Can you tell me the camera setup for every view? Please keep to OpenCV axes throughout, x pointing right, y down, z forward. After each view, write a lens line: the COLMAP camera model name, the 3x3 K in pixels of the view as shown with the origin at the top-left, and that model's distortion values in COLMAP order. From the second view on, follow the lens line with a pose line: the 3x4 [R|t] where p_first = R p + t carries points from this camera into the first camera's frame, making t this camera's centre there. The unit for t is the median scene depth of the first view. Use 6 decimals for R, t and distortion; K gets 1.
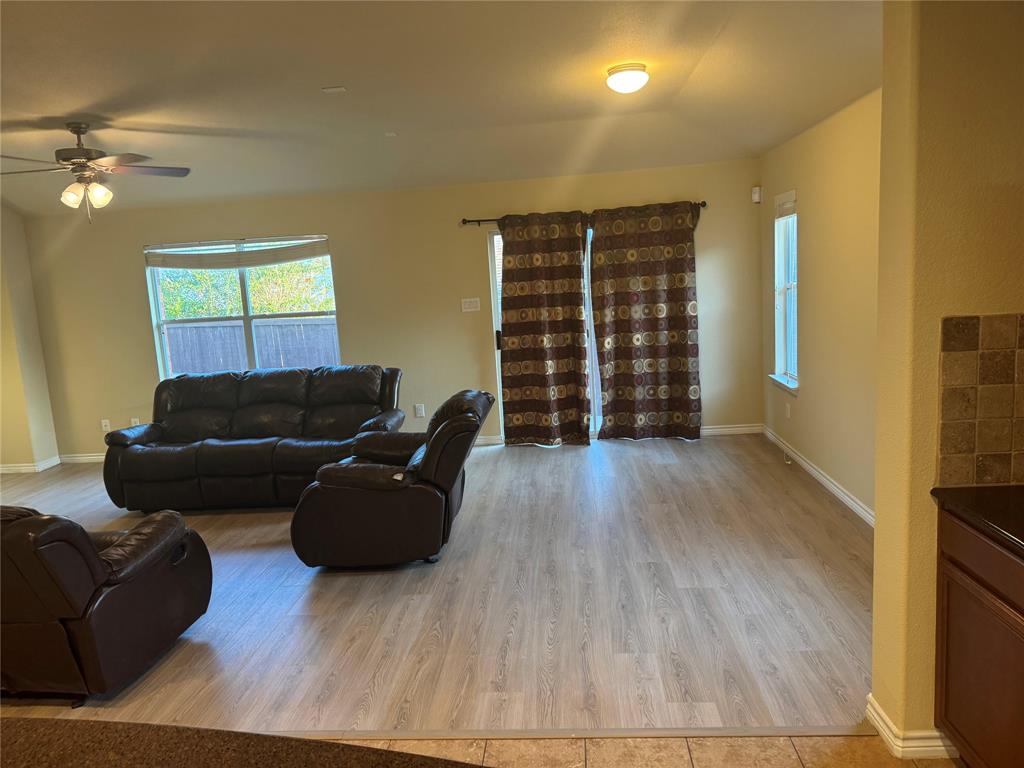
lens RADIAL K [[724.4, 0, 514.1], [0, 724.4, 376.2], [0, 0, 1]] dist [0.069132, -0.084150]
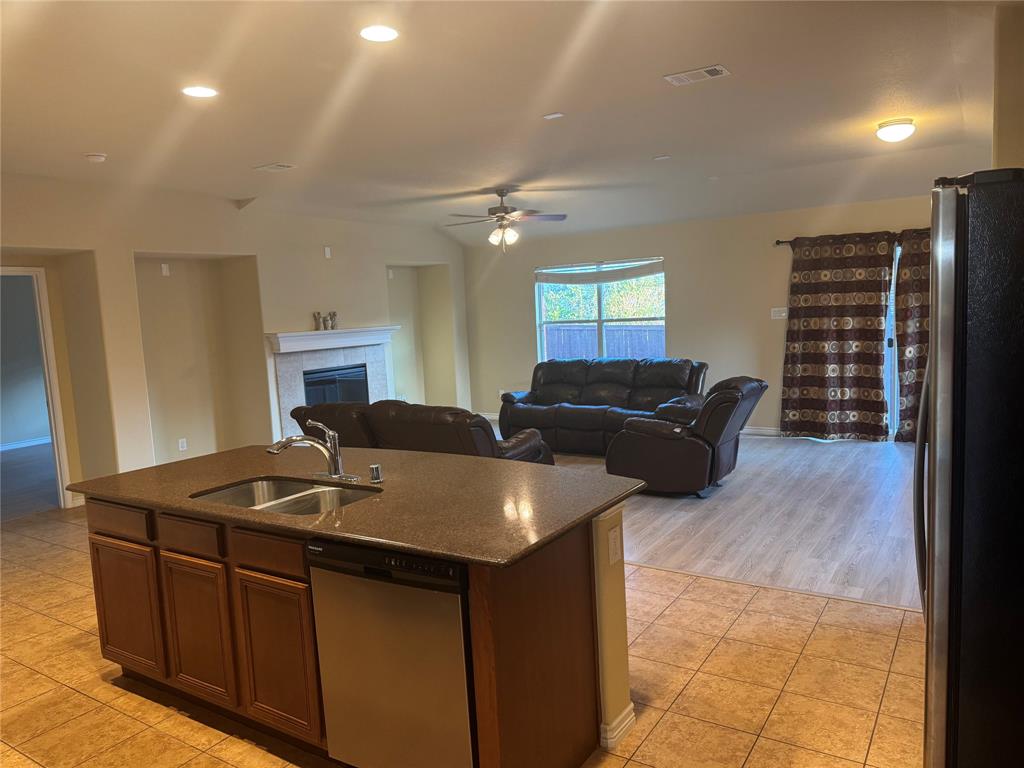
lens RADIAL K [[724.4, 0, 516.9], [0, 724.4, 383.1], [0, 0, 1]] dist [0.069132, -0.084150]
pose [[0.881511, 0.069068, -0.467085, 0.186197], [-0.073746, 0.997243, 0.008284, 0.050022], [0.466369, 0.027143, 0.884173, -0.343338]]
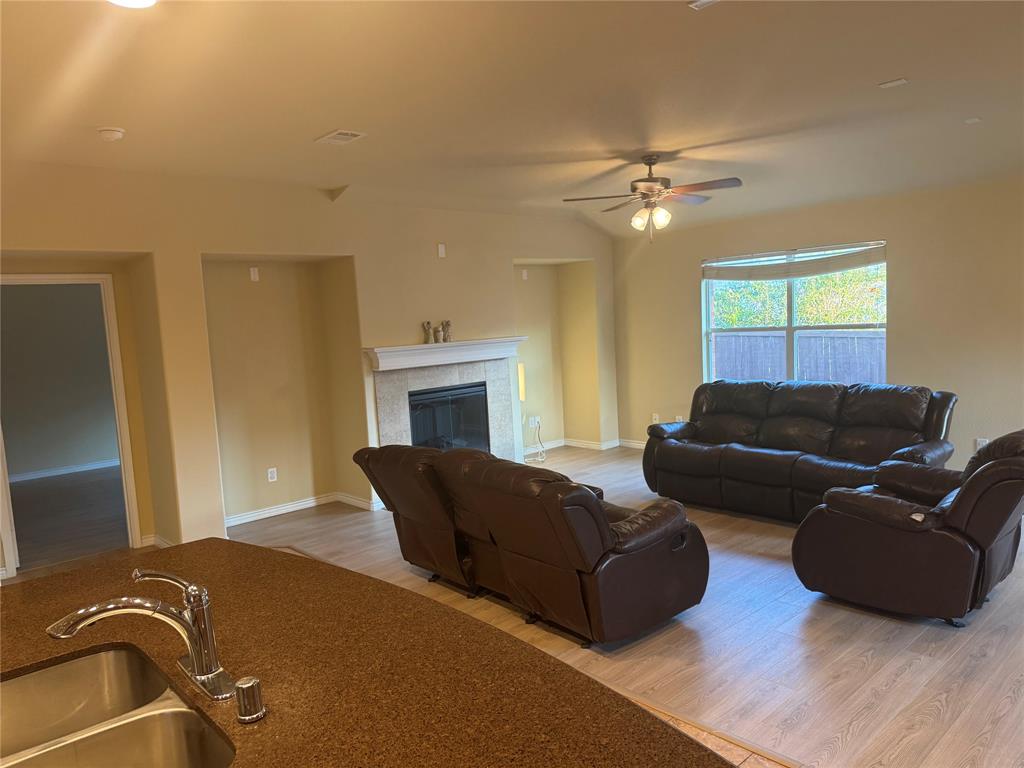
lens RADIAL K [[724.4, 0, 503.2], [0, 724.4, 385.4], [0, 0, 1]] dist [0.069132, -0.084150]
pose [[0.727446, 0.087004, -0.680627, 0.054046], [-0.087434, 0.995596, 0.033818, -0.003469], [0.680572, 0.034910, 0.731849, 0.010706]]
